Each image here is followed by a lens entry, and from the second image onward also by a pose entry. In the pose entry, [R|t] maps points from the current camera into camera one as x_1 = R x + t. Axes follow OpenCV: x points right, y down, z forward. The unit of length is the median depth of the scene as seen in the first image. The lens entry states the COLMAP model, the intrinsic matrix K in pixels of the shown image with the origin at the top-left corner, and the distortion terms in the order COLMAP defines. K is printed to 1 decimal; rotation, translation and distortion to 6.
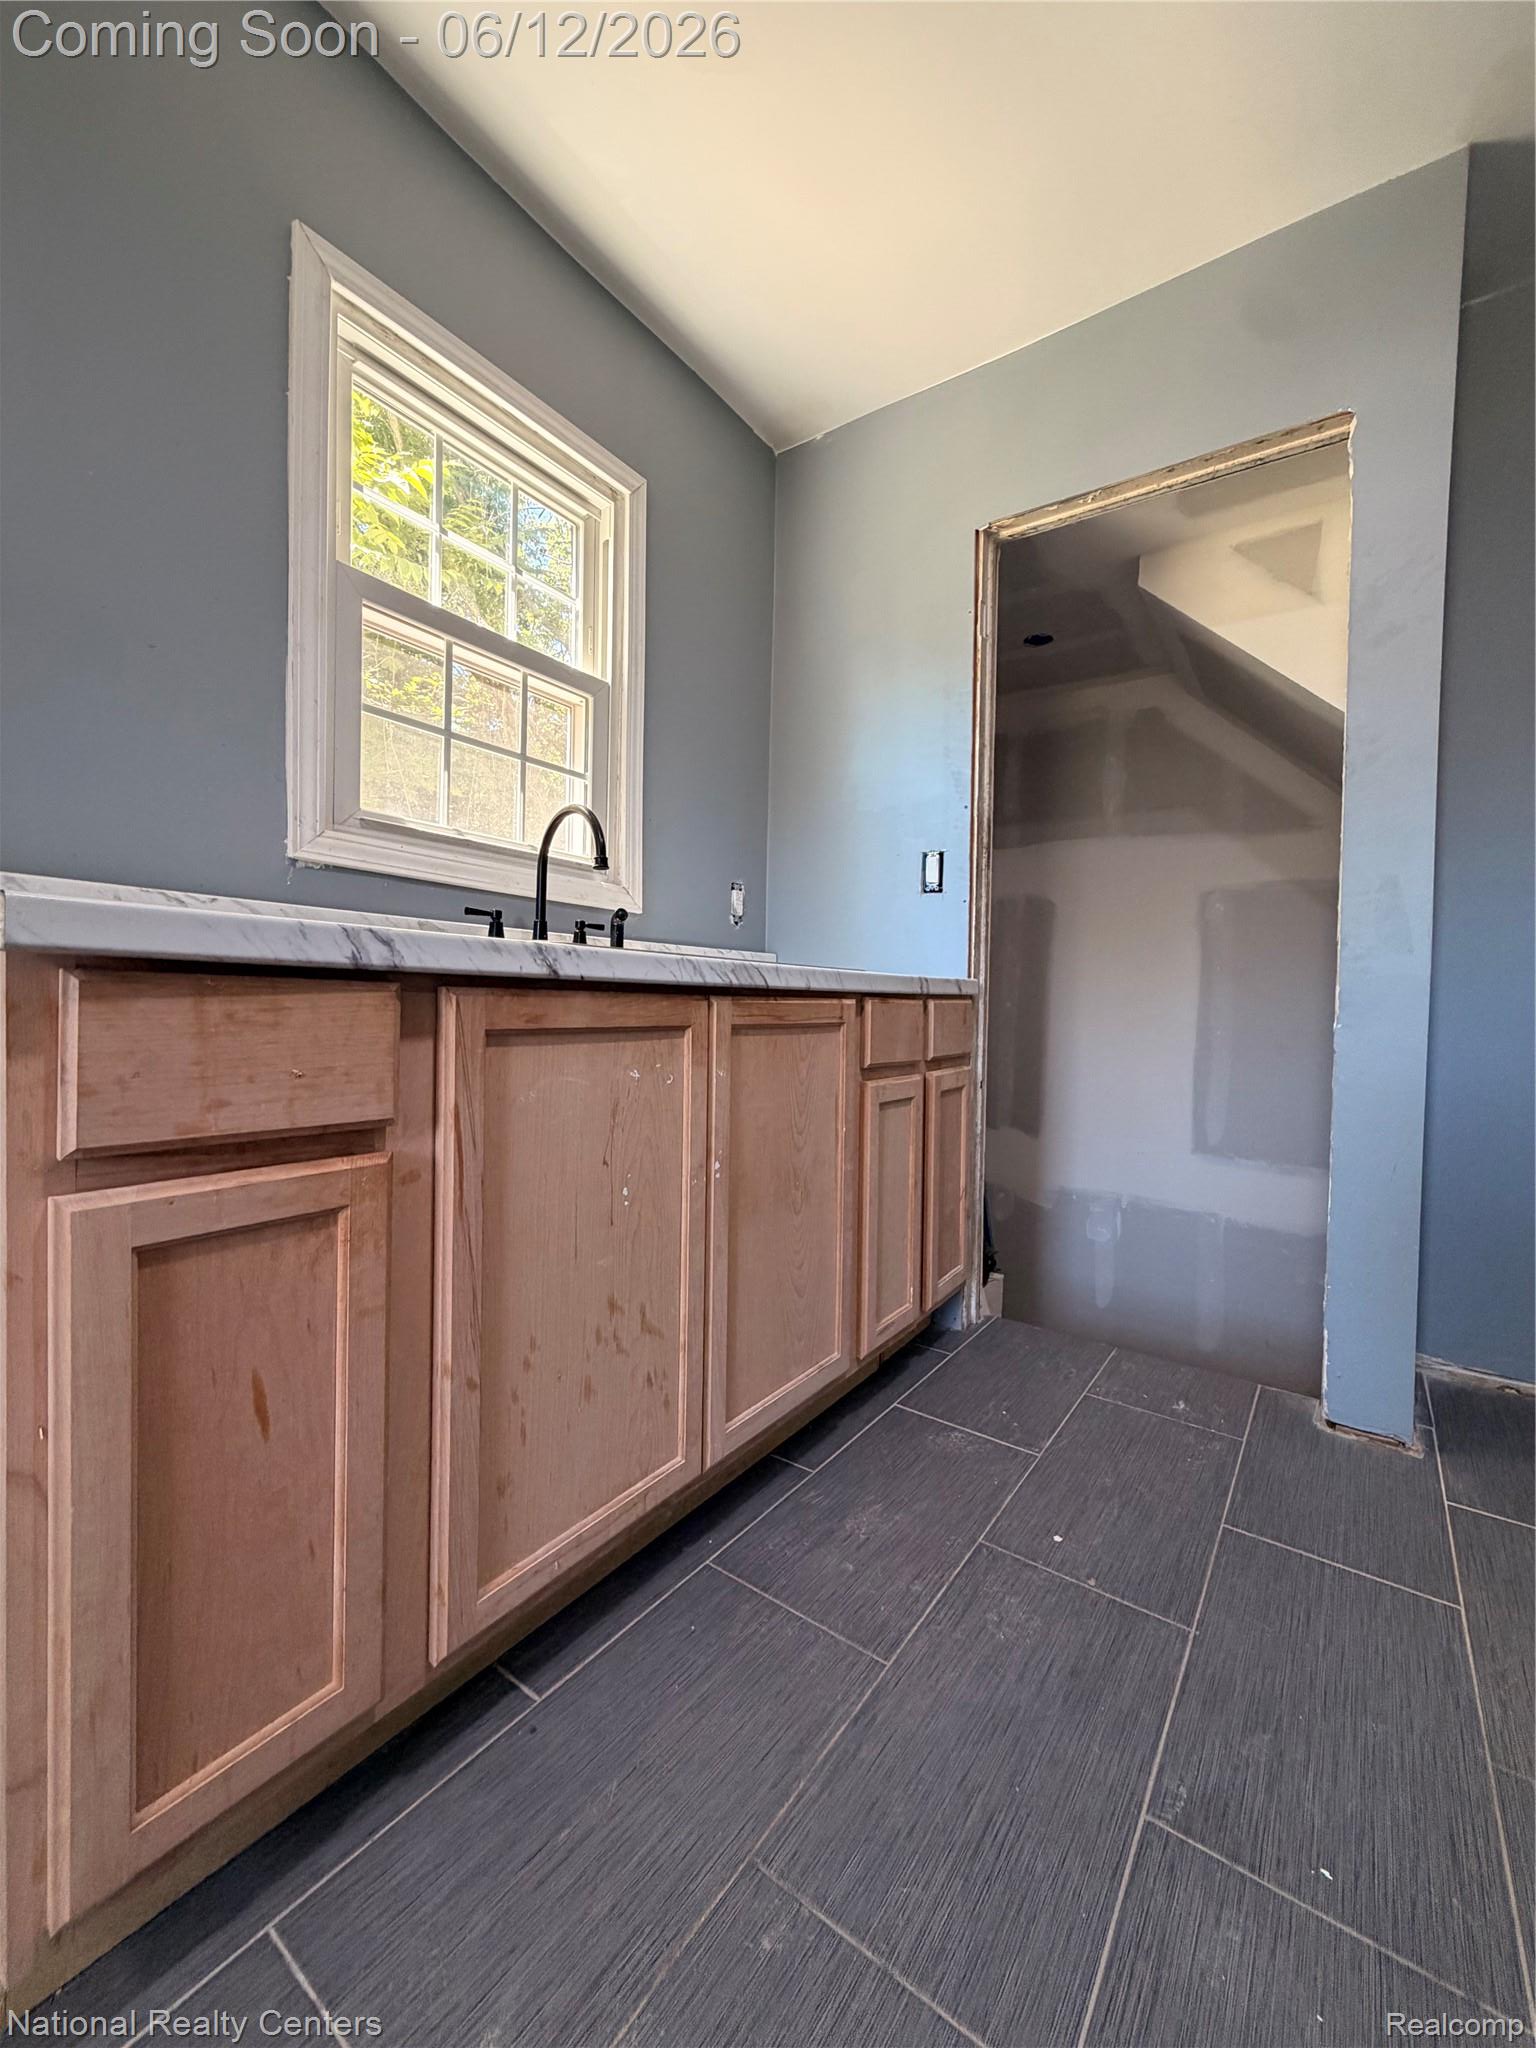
lens RADIAL K [[816.6, 0, 768.5], [0, 816.6, 1020.2], [0, 0, 1]] dist [-0.000646, 0.000316]
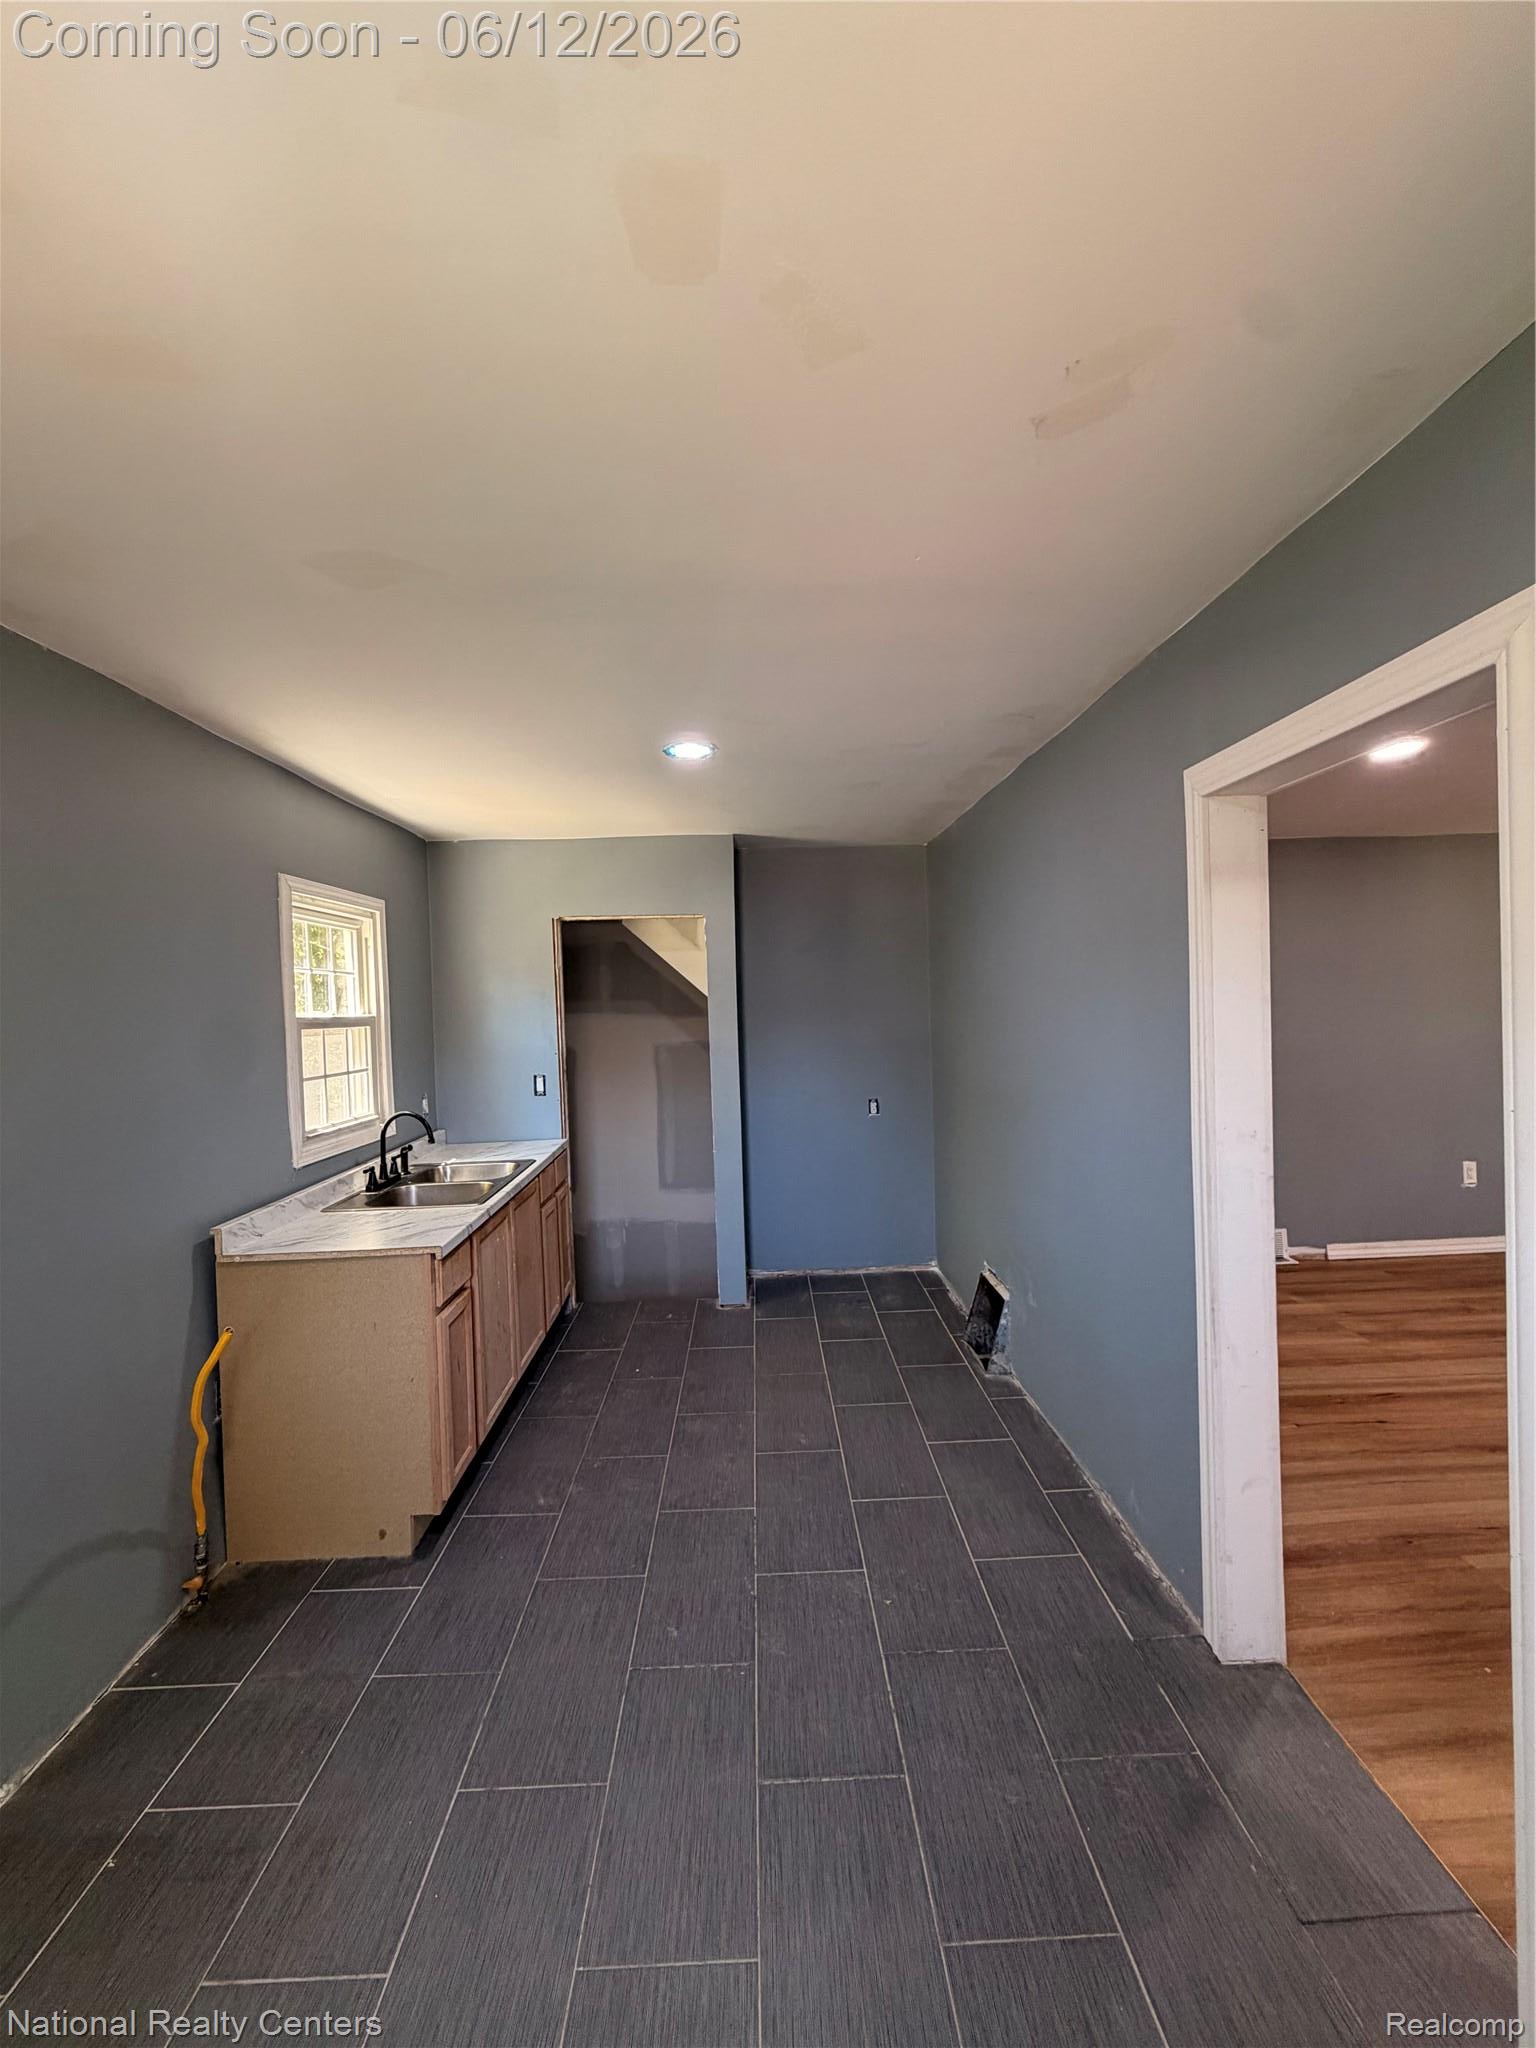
lens RADIAL K [[814.8, 0, 766.3], [0, 814.8, 1018.4], [0, 0, 1]] dist [0.000571, 0.000133]
pose [[0.798414, -0.057055, 0.599400, -0.760375], [0.062156, 0.997992, 0.012203, -0.478096], [-0.598892, 0.027514, 0.800357, -1.289465]]
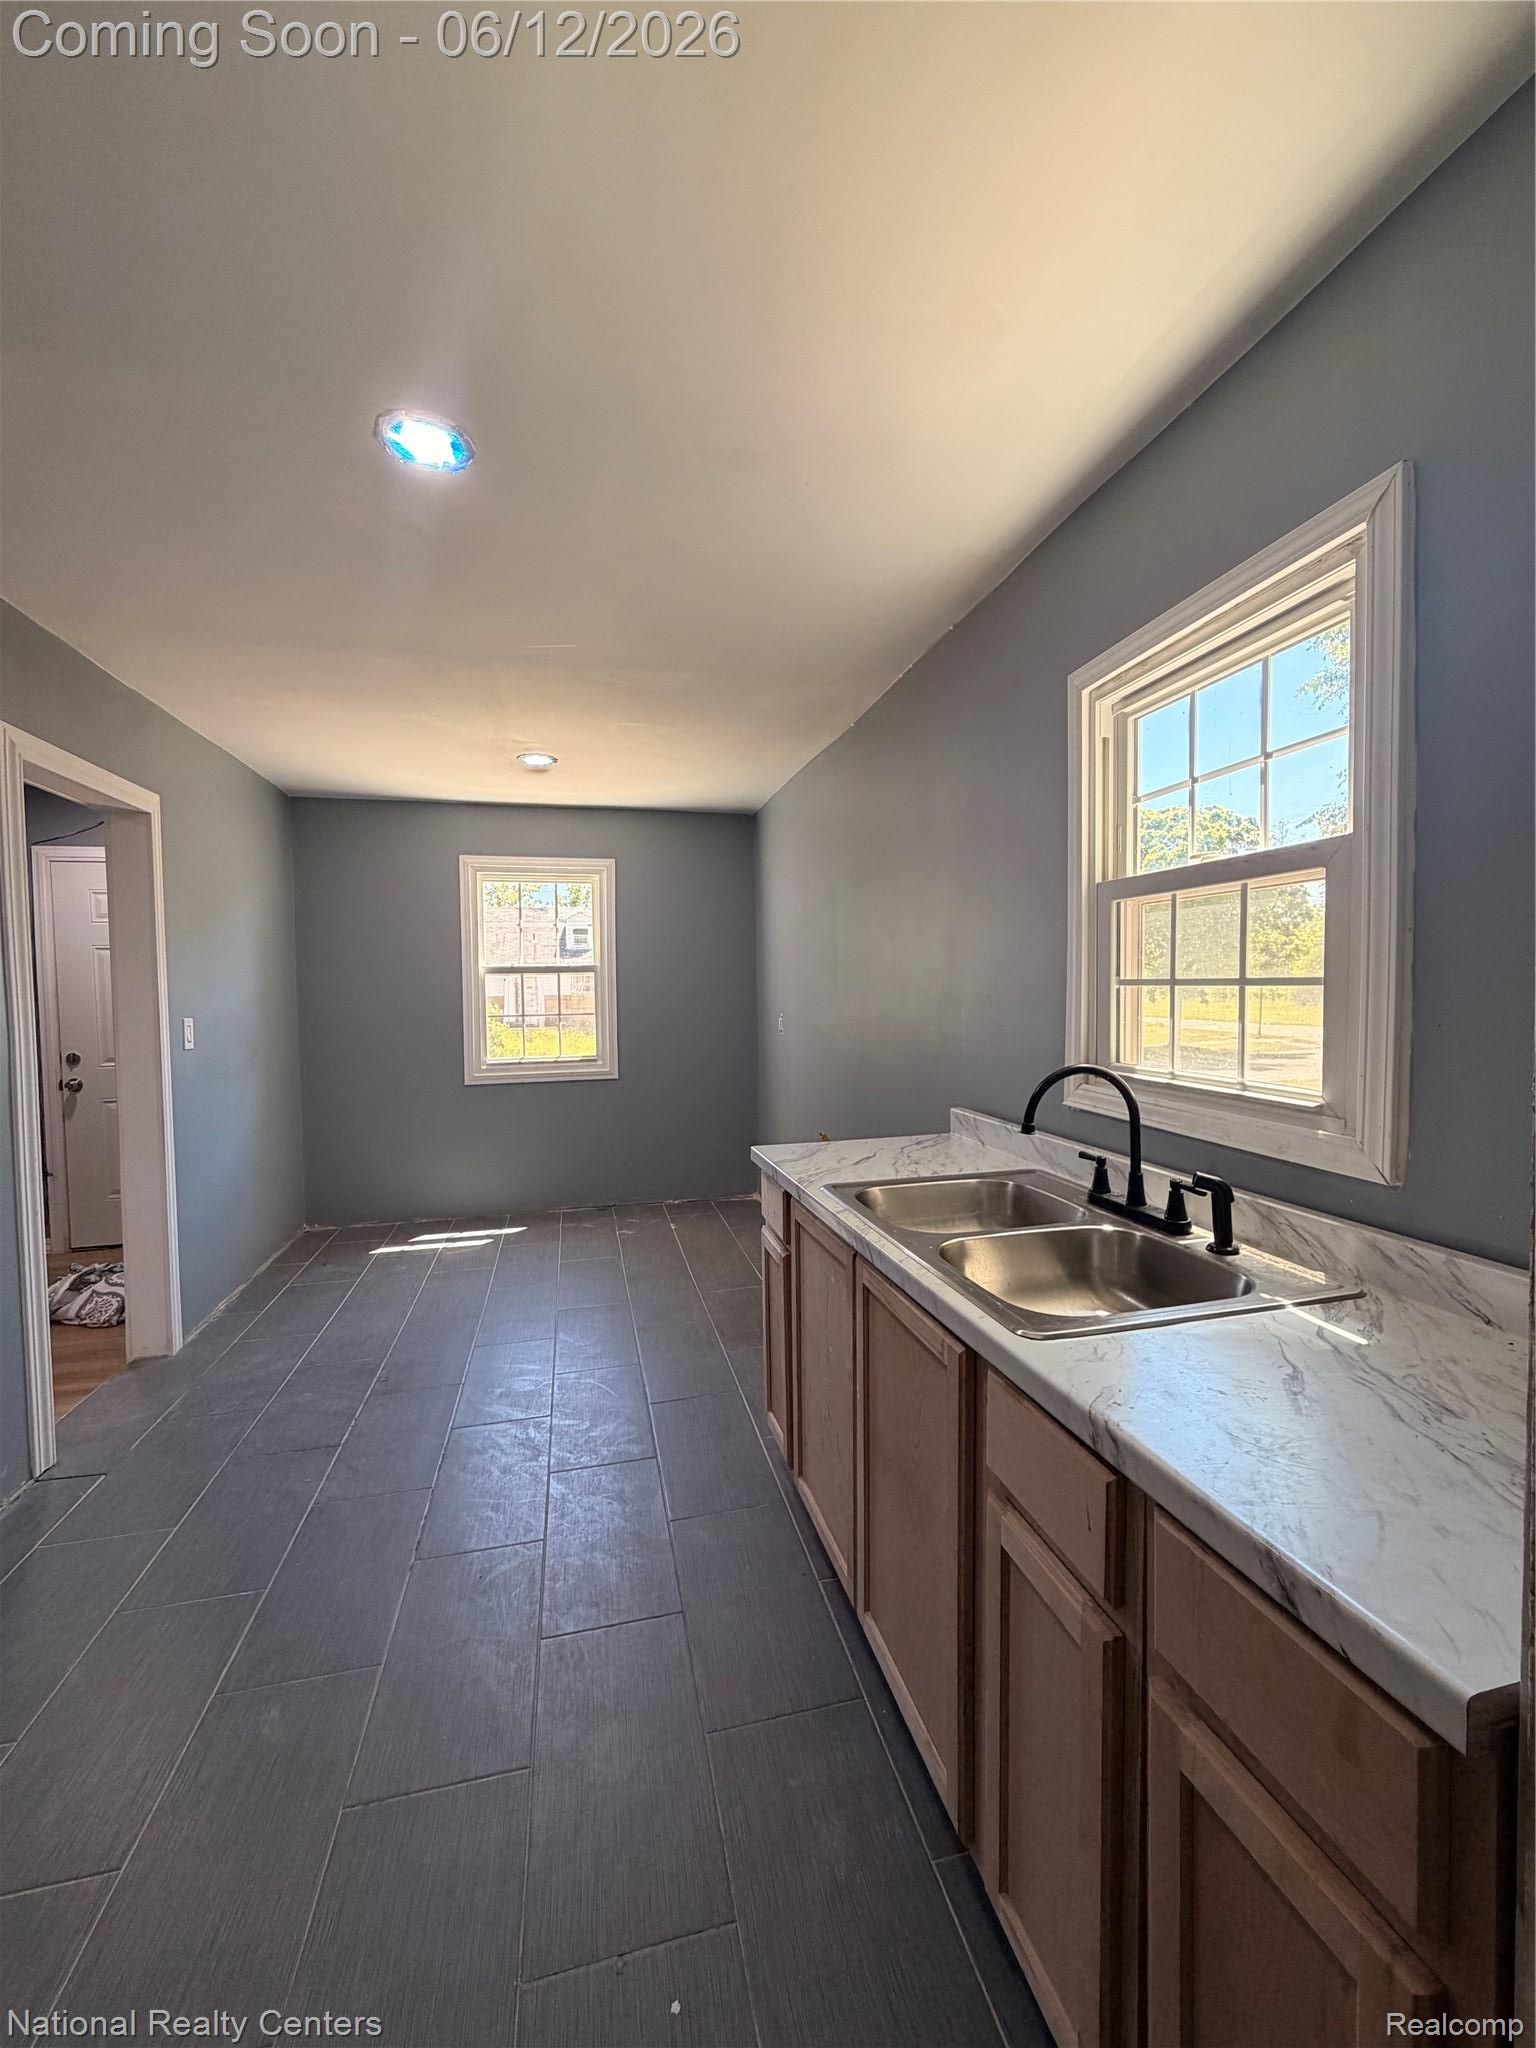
lens RADIAL K [[820.9, 0, 767.4], [0, 820.9, 1020.4], [0, 0, 1]] dist [-0.000693, 0.000197]
pose [[-0.656113, 0.018698, -0.754431, 0.796109], [-0.017675, 0.999038, 0.040132, -0.357115], [0.754456, 0.039666, -0.655151, 1.386949]]
